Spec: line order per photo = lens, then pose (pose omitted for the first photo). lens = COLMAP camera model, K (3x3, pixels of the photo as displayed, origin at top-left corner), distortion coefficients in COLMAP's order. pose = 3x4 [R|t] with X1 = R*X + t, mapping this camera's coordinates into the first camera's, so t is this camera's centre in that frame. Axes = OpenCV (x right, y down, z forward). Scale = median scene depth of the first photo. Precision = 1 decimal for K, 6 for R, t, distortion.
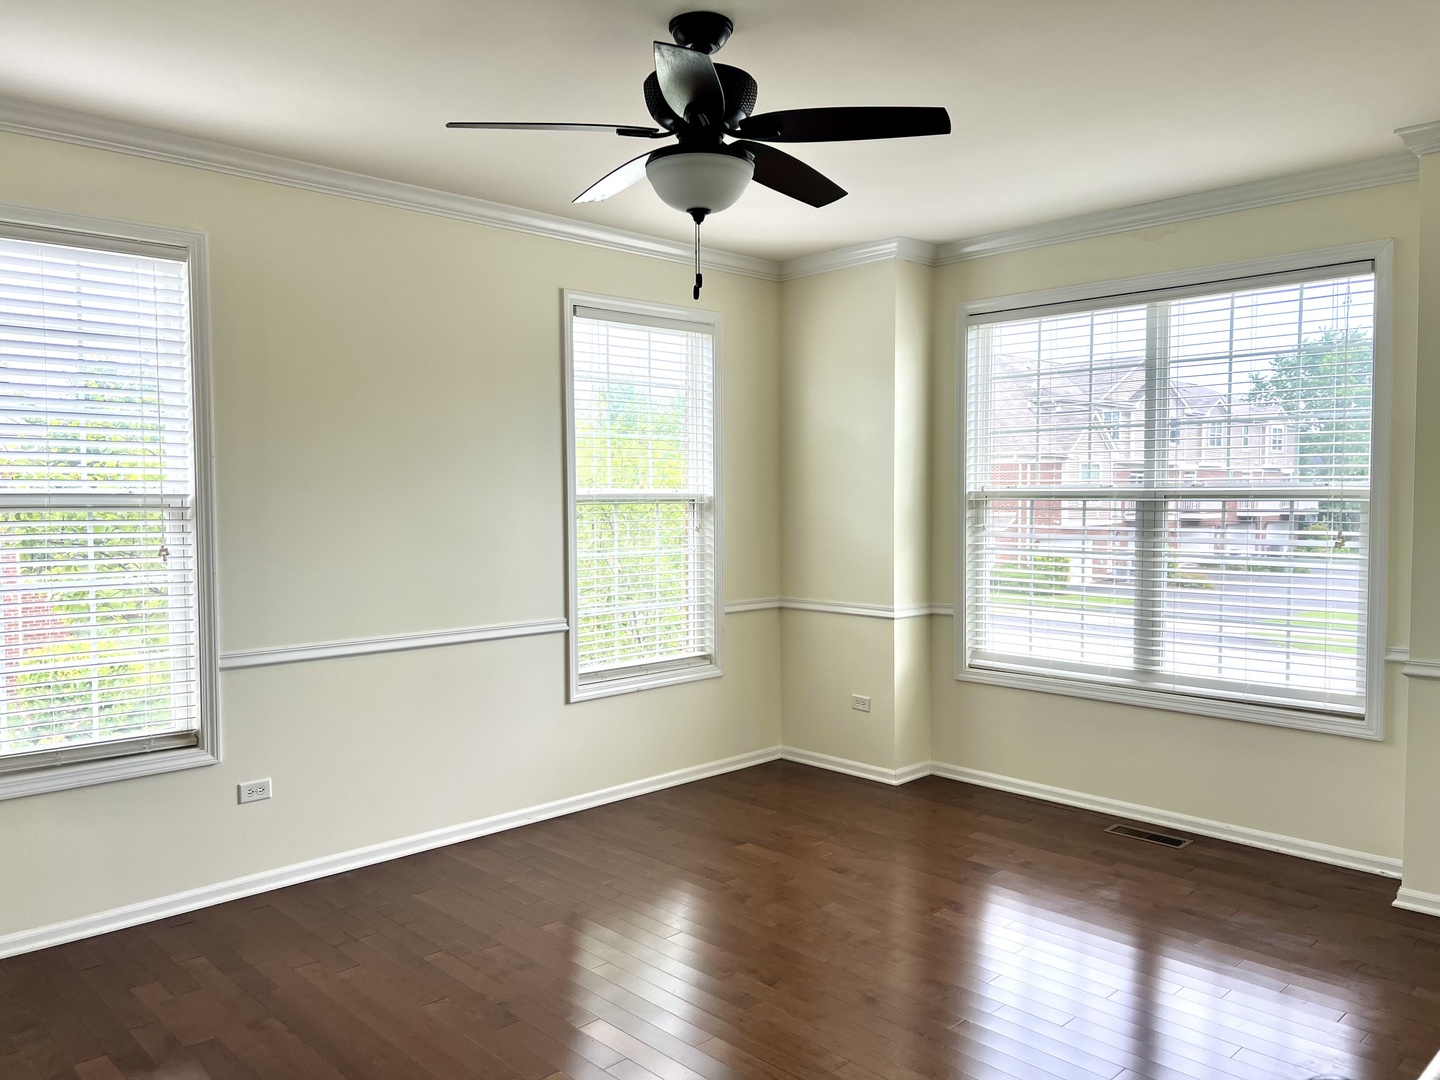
lens RADIAL K [[1085.8, 0, 709.7], [0, 1085.8, 544.1], [0, 0, 1]] dist [0.065031, -0.115902]
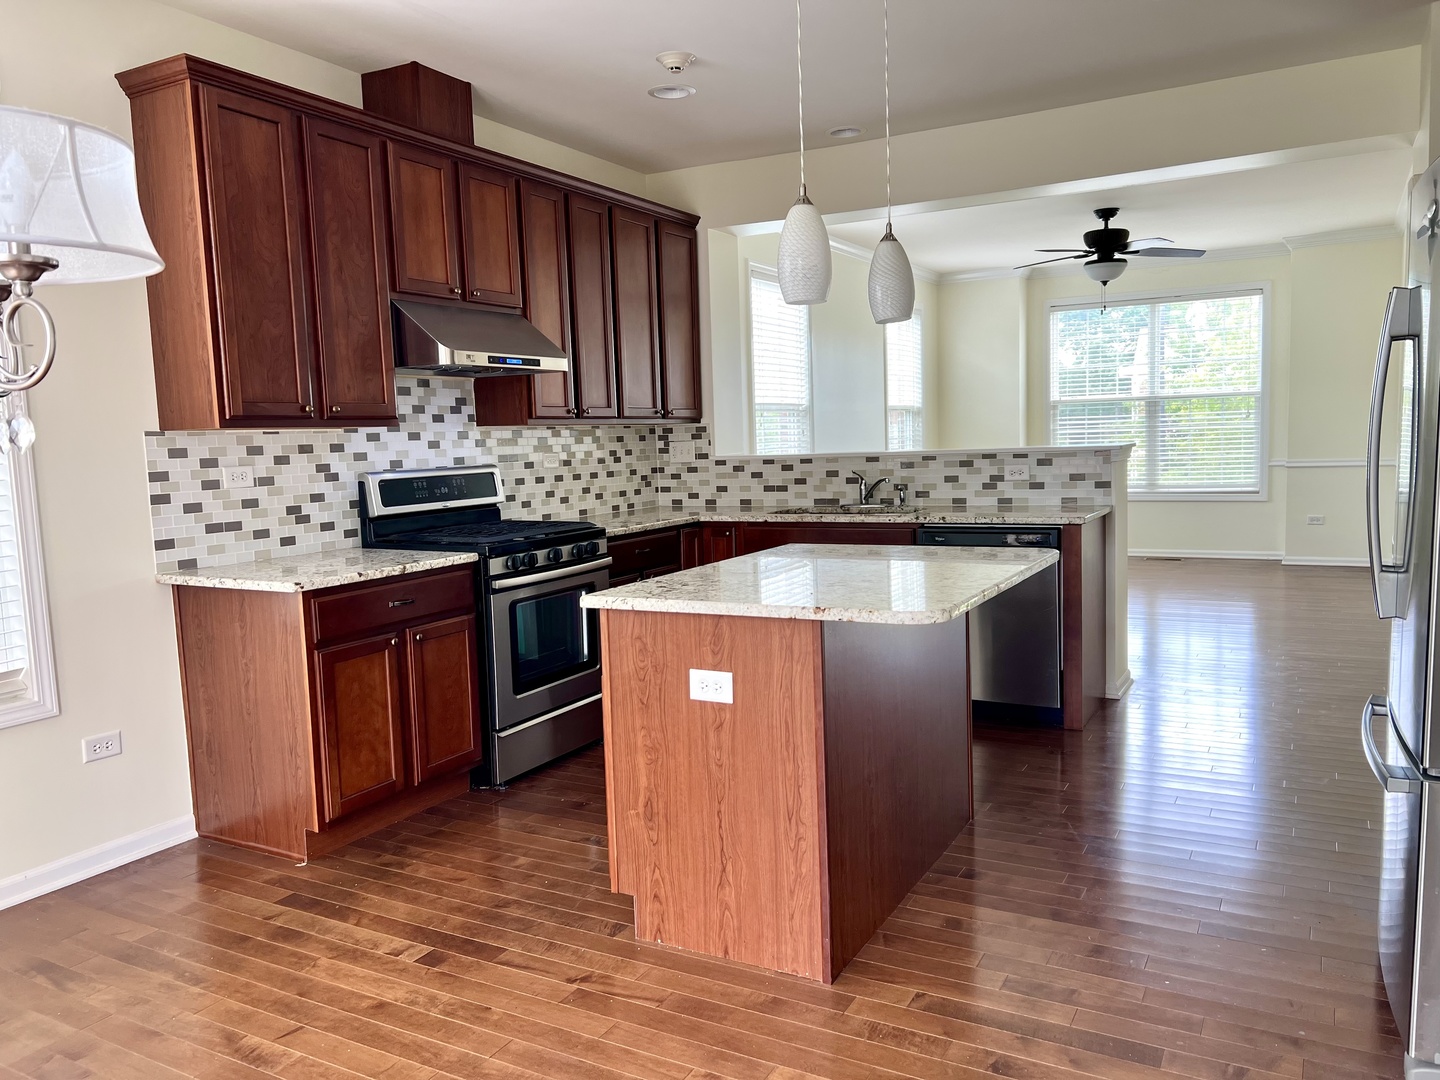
lens RADIAL K [[1085.8, 0, 709.7], [0, 1085.8, 544.1], [0, 0, 1]] dist [0.065031, -0.115902]
pose [[0.954964, -0.061052, 0.290374, -1.159711], [0.047779, 0.997472, 0.052592, 0.093237], [-0.292851, -0.036349, 0.955467, -0.844461]]
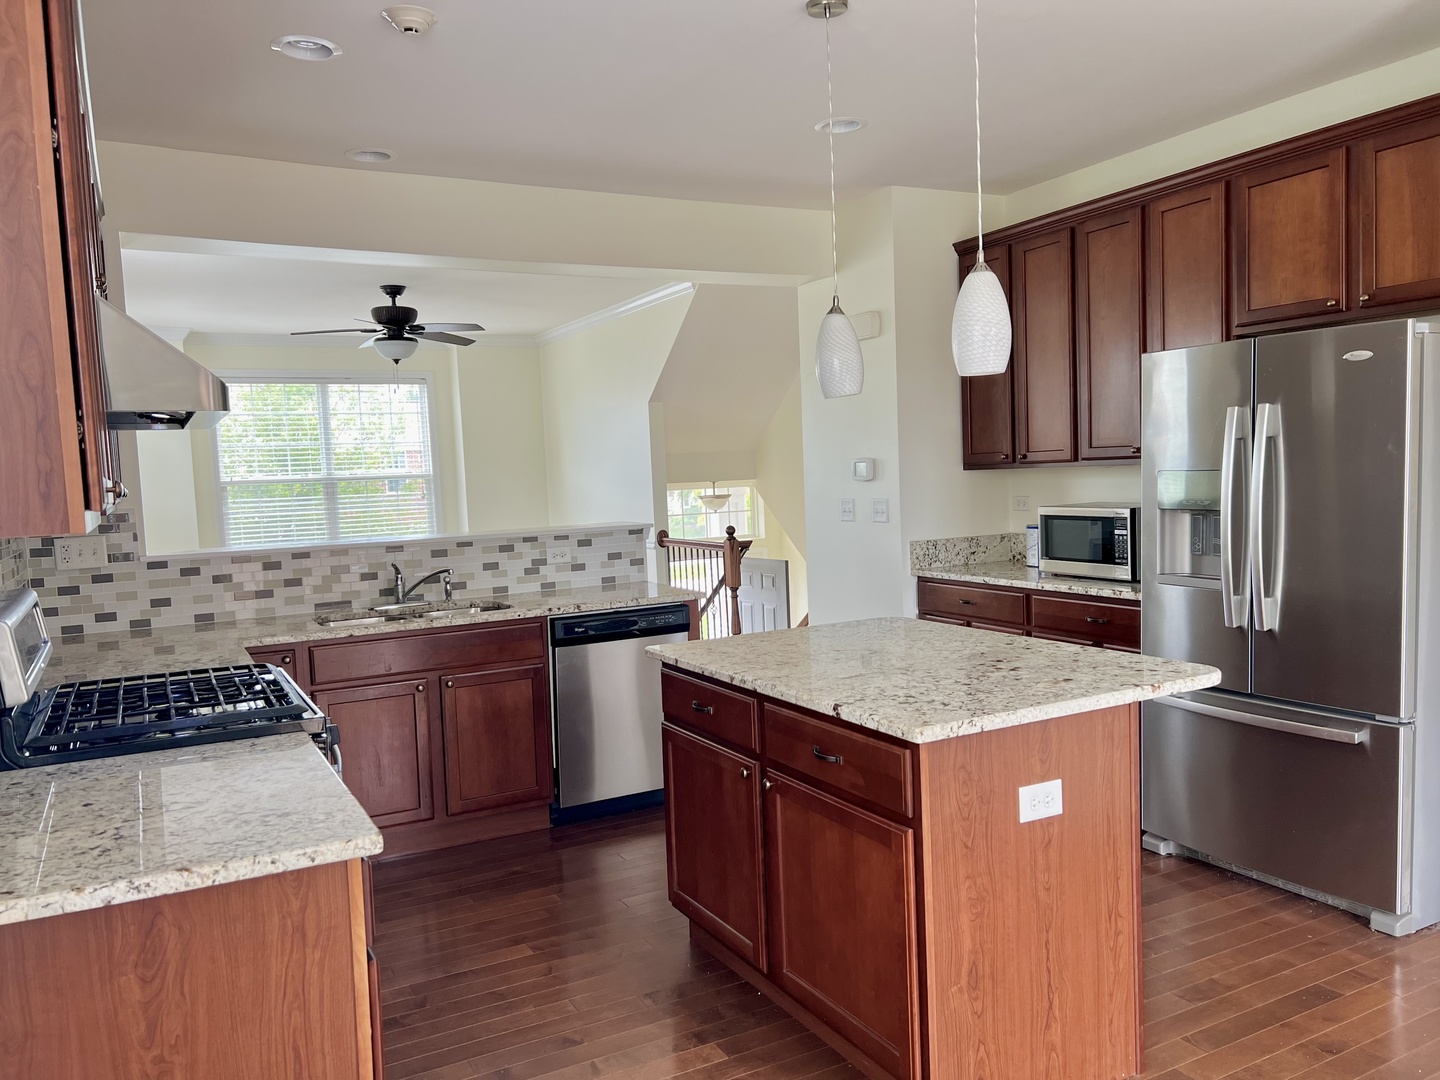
lens RADIAL K [[1085.8, 0, 709.7], [0, 1085.8, 544.1], [0, 0, 1]] dist [0.065031, -0.115902]
pose [[0.266252, -0.074651, 0.961008, -1.554129], [0.087267, 0.994769, 0.053096, 0.033794], [-0.959945, 0.069728, 0.271374, -0.240285]]
